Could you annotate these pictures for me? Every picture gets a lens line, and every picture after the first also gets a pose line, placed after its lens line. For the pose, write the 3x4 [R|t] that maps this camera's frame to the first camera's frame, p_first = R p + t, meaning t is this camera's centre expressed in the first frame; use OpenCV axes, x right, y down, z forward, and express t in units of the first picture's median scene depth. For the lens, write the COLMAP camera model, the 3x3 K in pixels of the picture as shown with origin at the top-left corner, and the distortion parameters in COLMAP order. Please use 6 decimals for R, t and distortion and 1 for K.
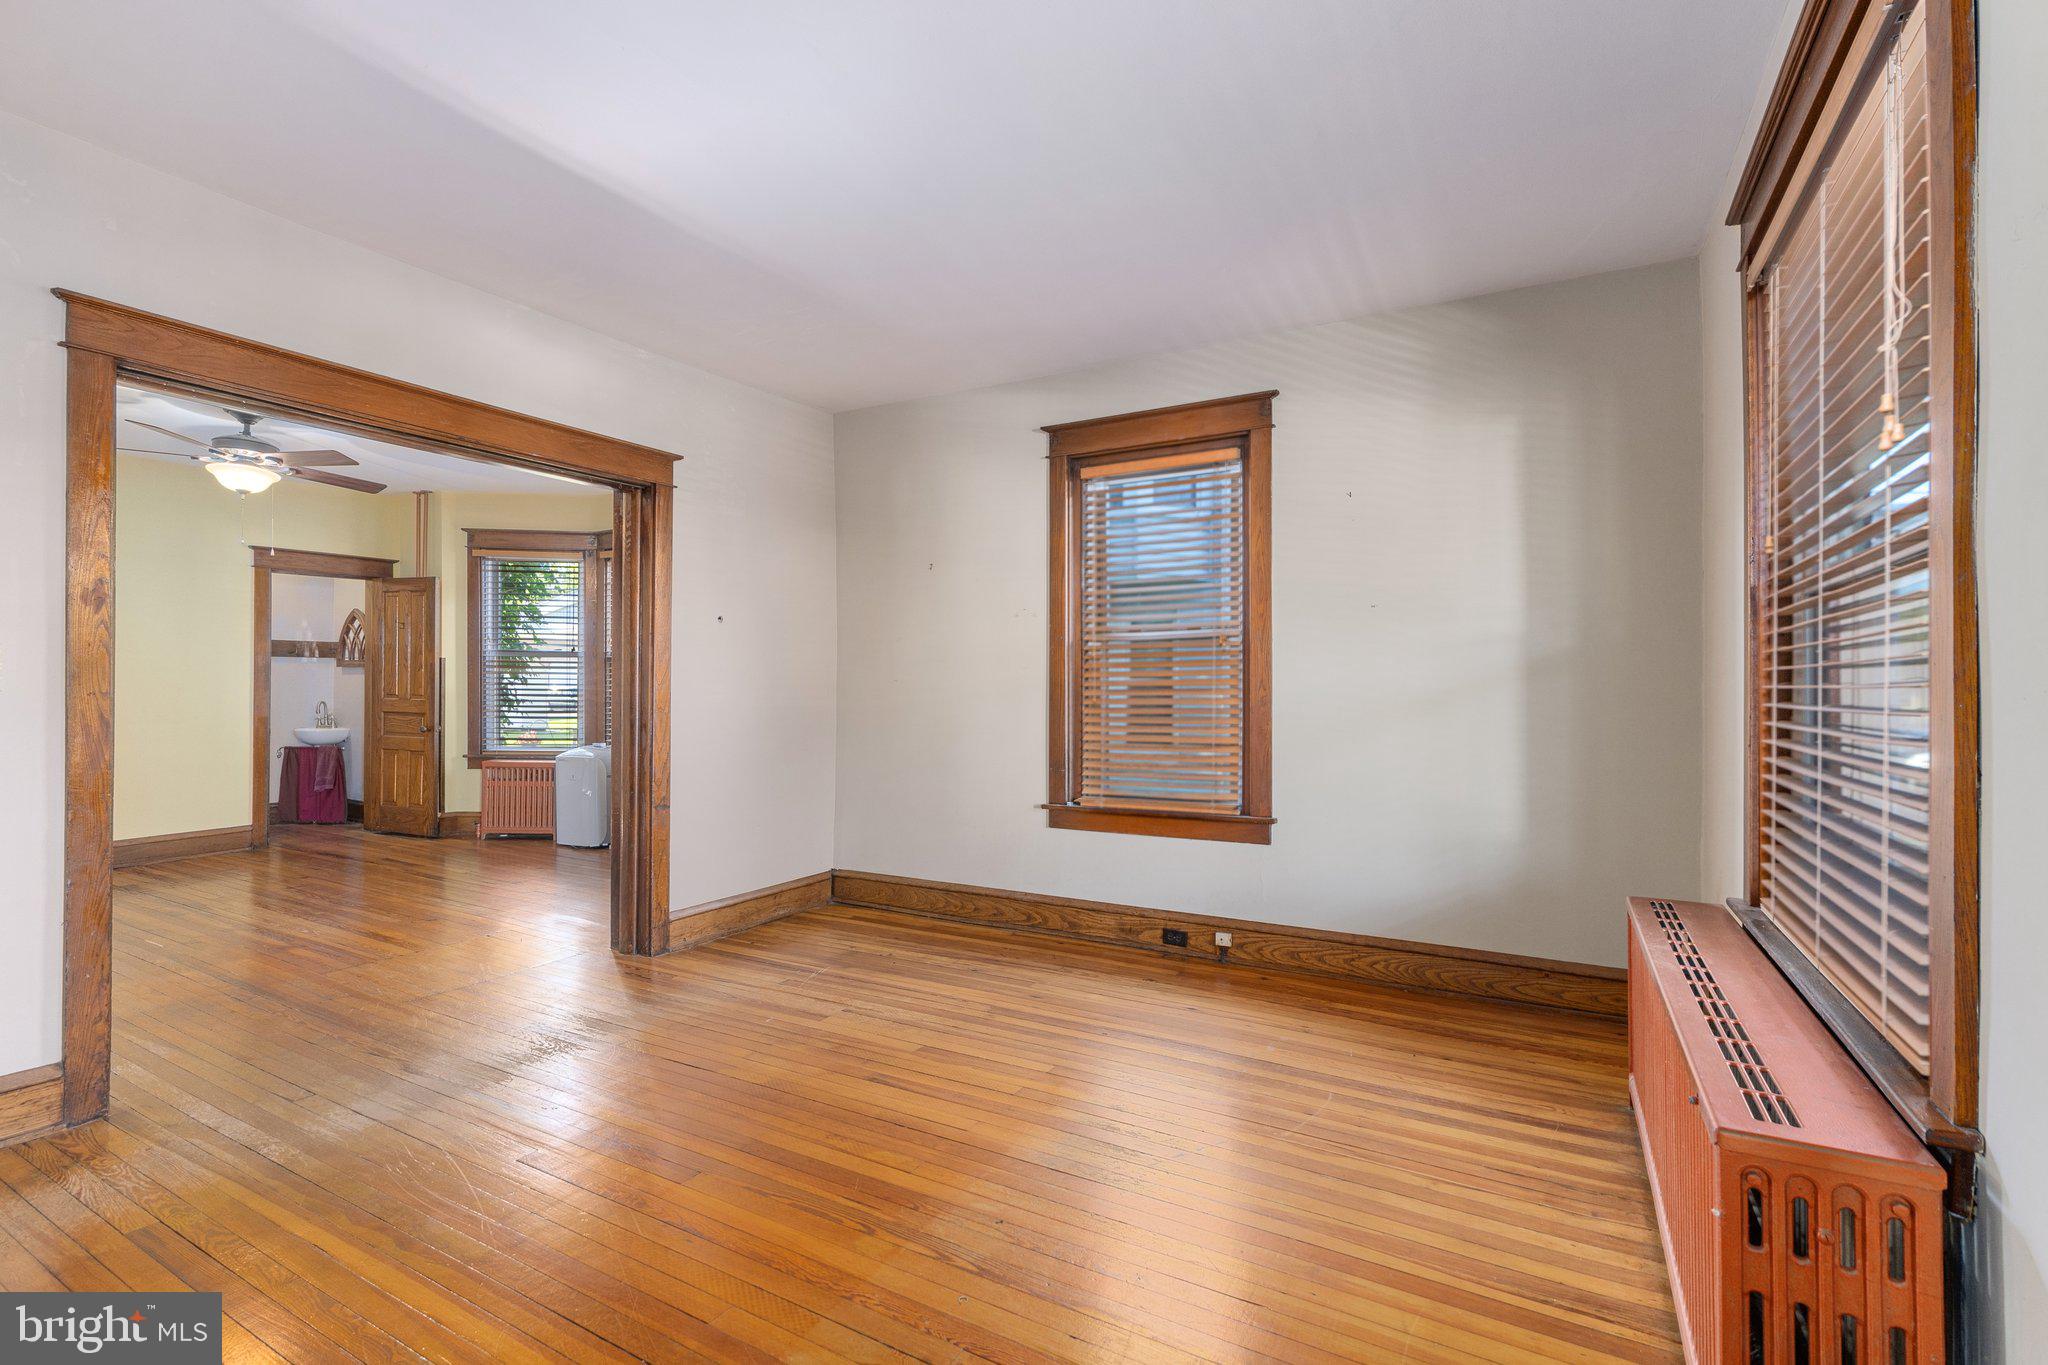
lens RADIAL K [[924.8, 0, 1024.0], [0, 924.8, 682.5], [0, 0, 1]] dist [-0.006535, 0.000465]
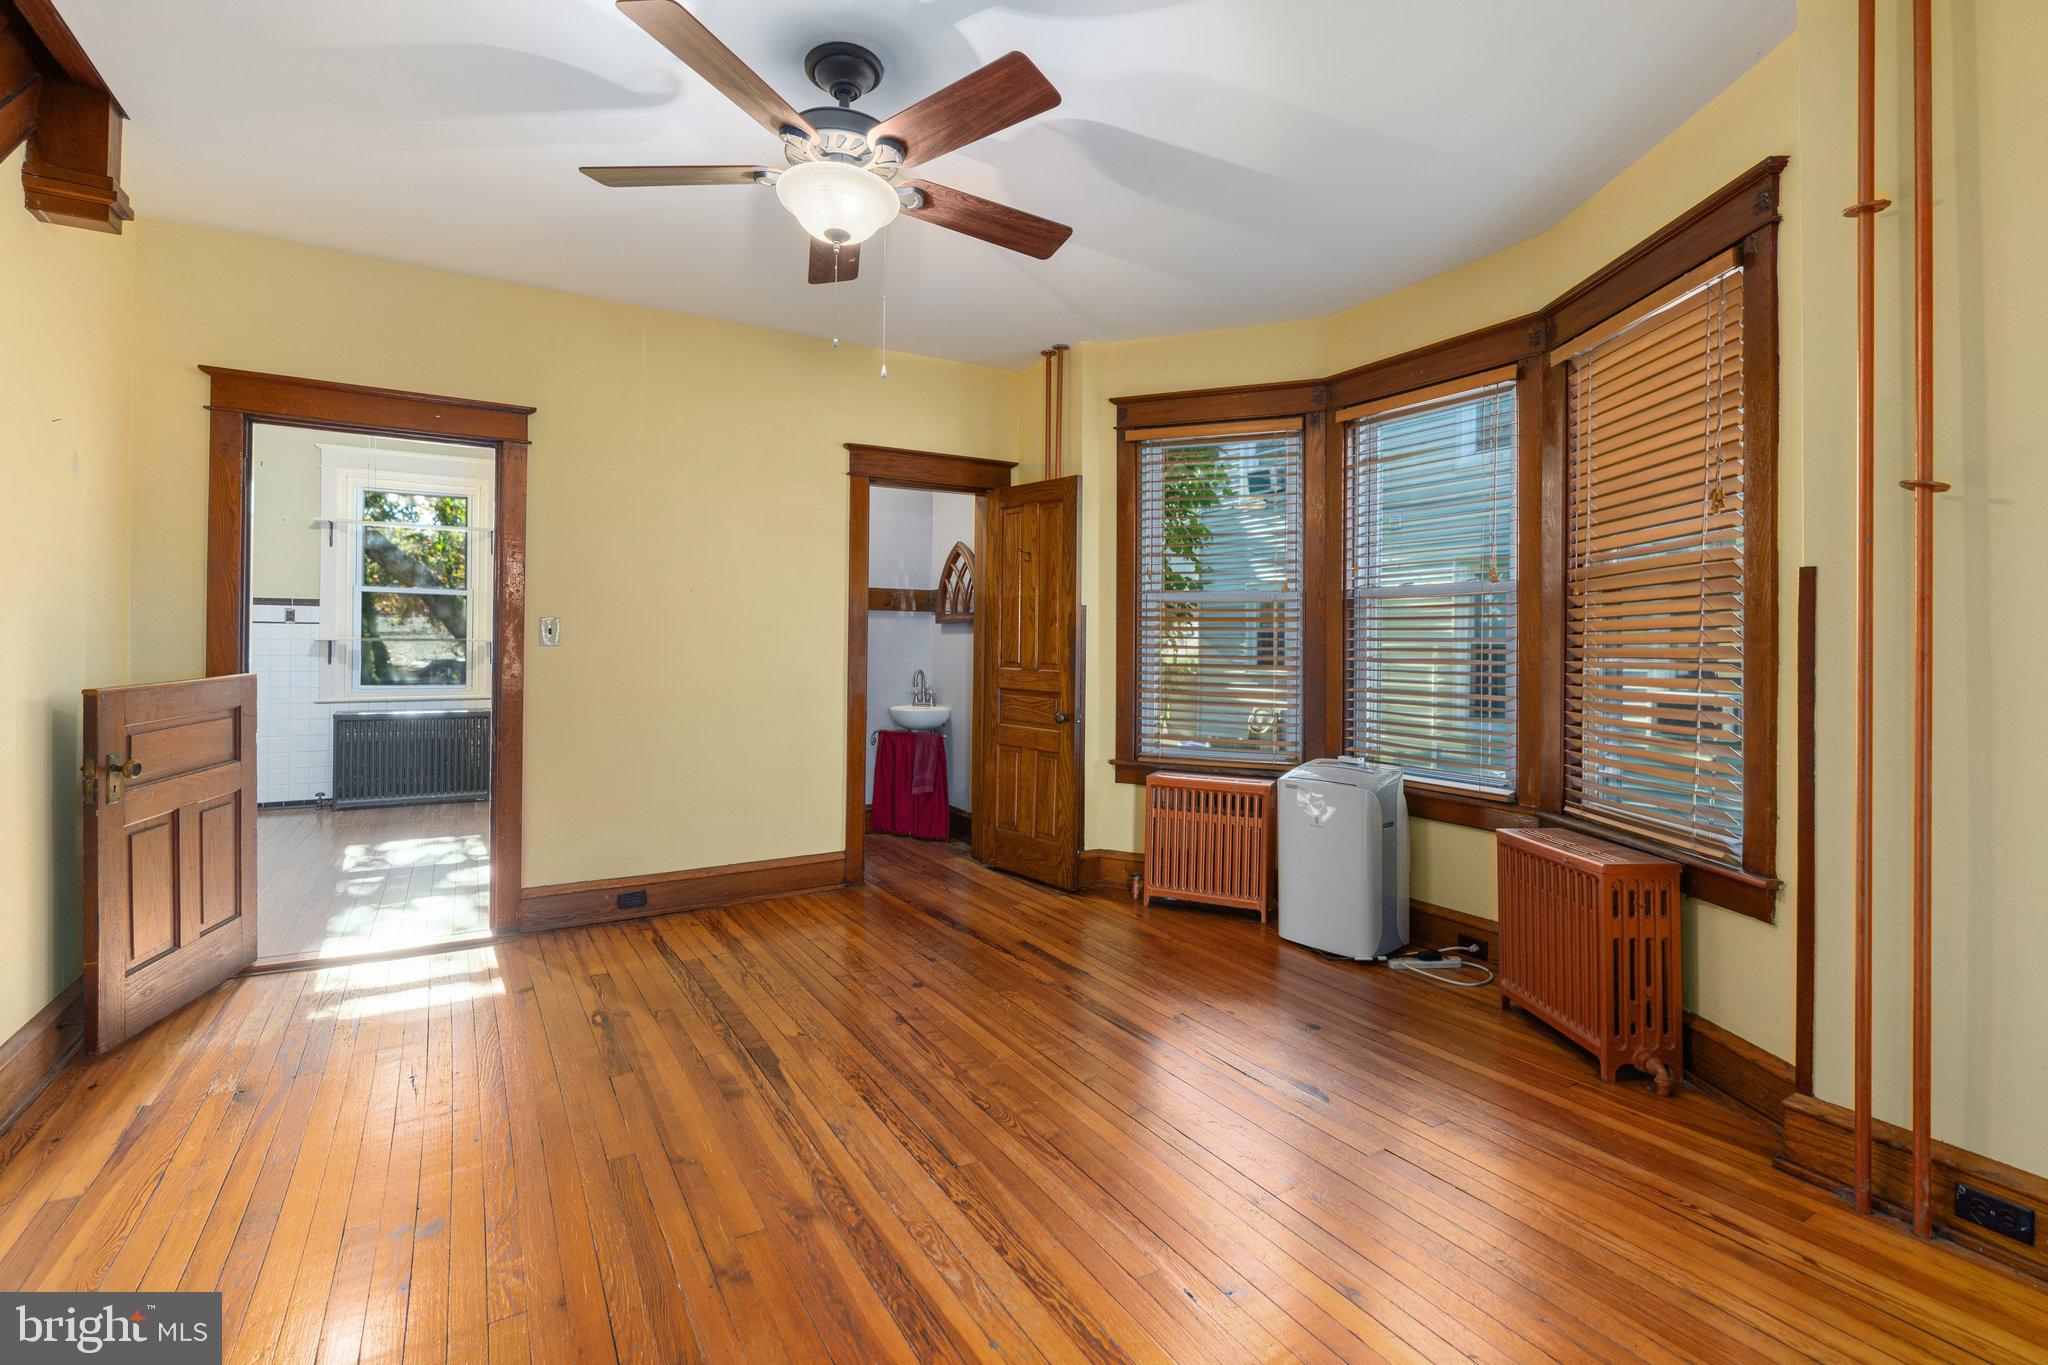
lens RADIAL K [[922.4, 0, 1017.4], [0, 922.4, 642.3], [0, 0, 1]] dist [-0.000386, 0.000703]
pose [[0.871803, -0.000245, -0.489857, -0.358077], [-0.003081, 0.999977, -0.005983, 0.002548], [0.489848, 0.006725, 0.871782, 0.424970]]
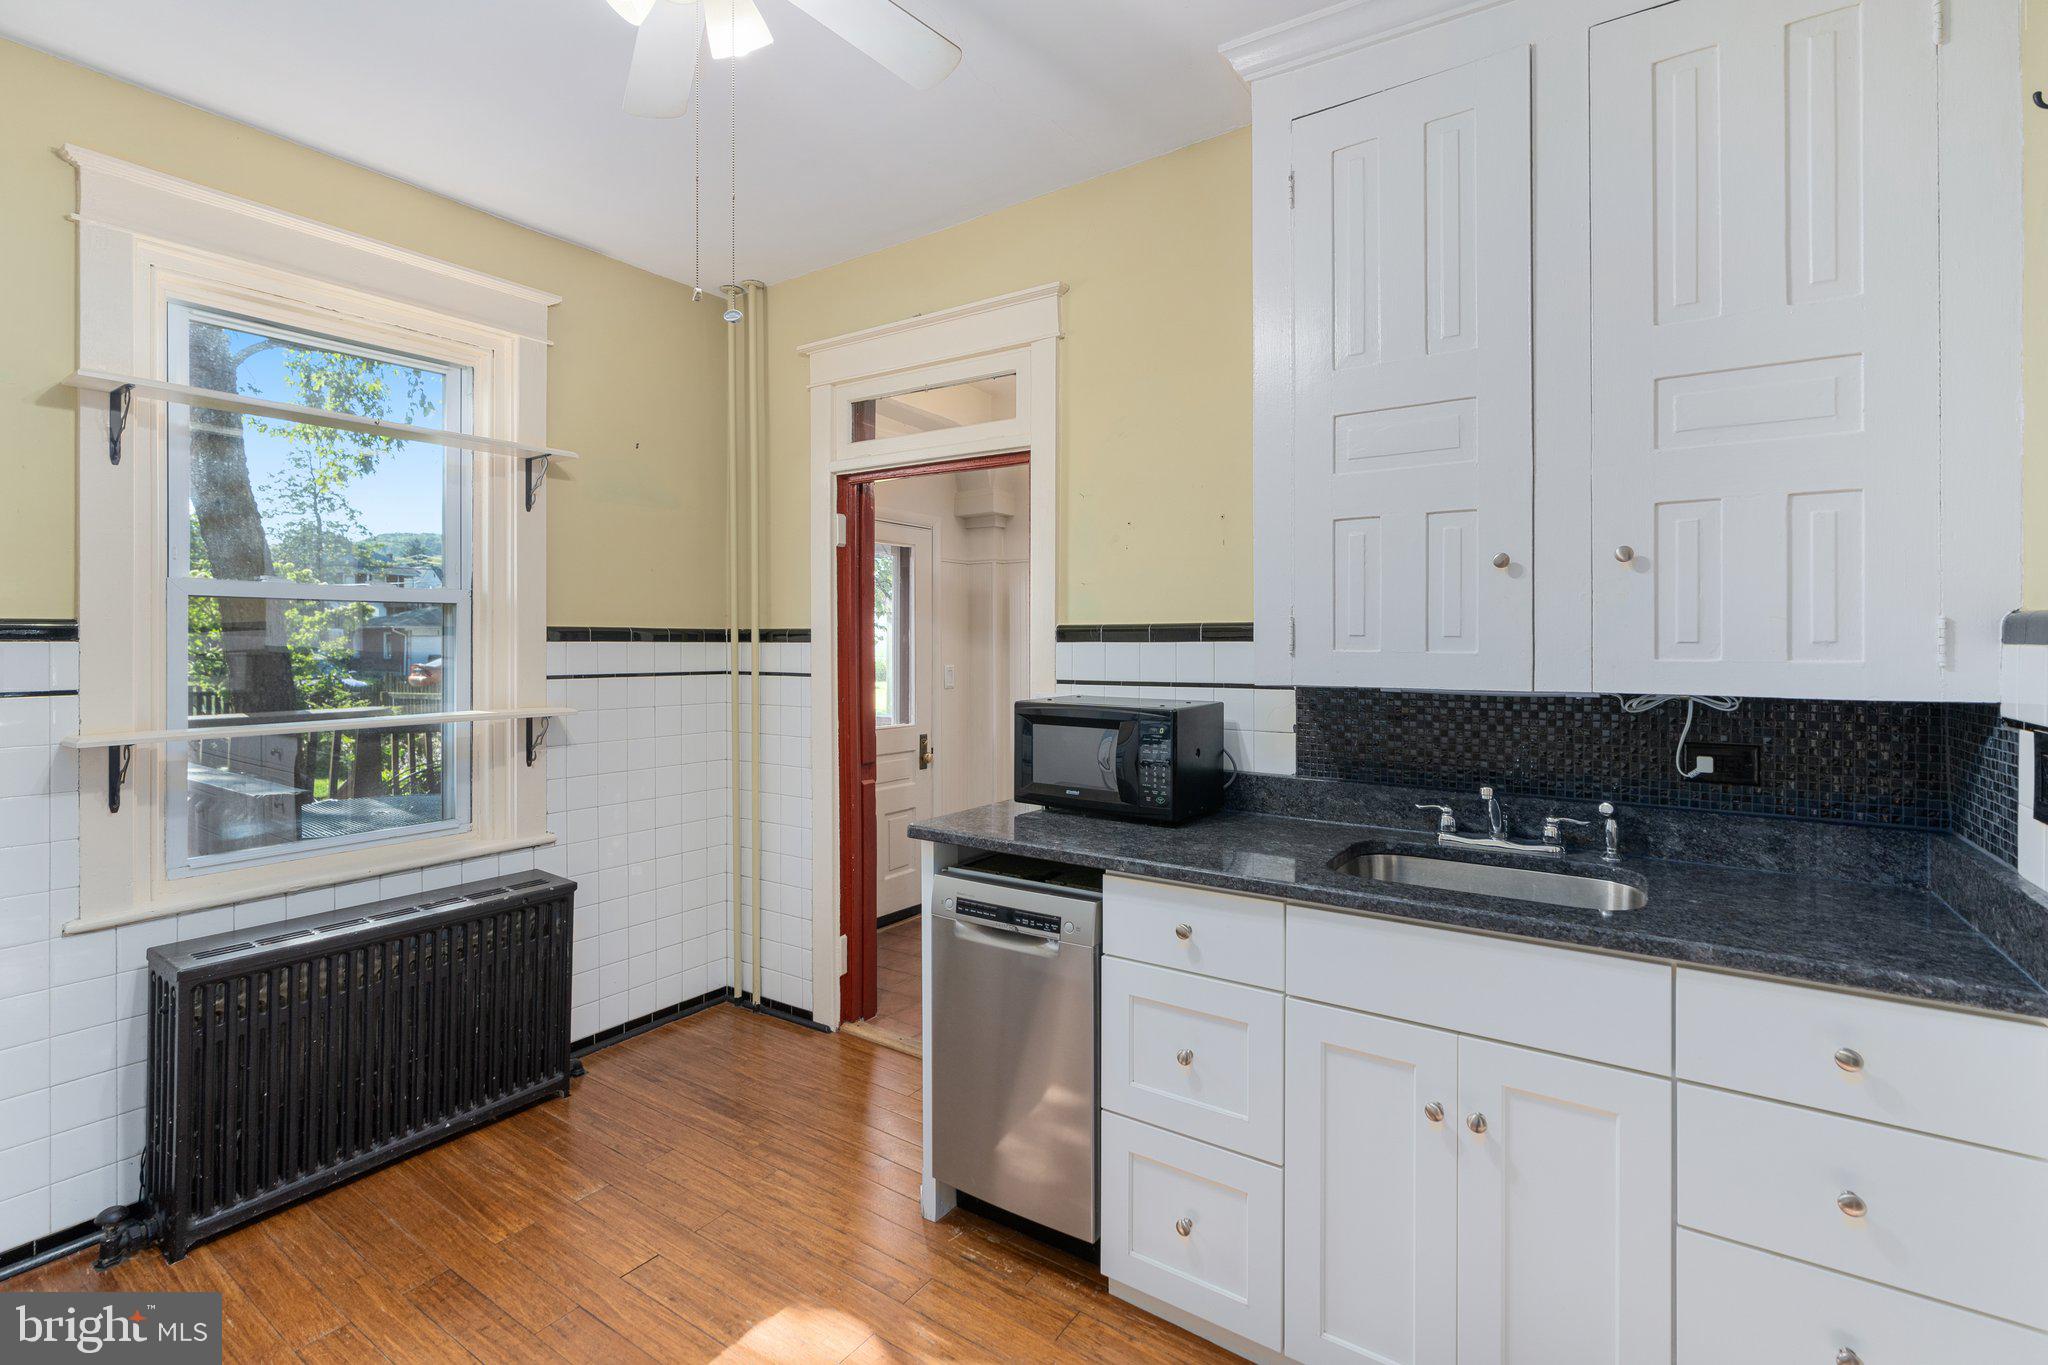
lens RADIAL K [[931.4, 0, 1023.6], [0, 931.4, 640.9], [0, 0, 1]] dist [-0.012842, 0.005104]
pose [[0.997799, -0.002604, -0.066267, -1.030499], [0.002977, 0.999980, 0.005525, -0.034807], [0.066251, -0.005710, 0.997787, 0.589458]]
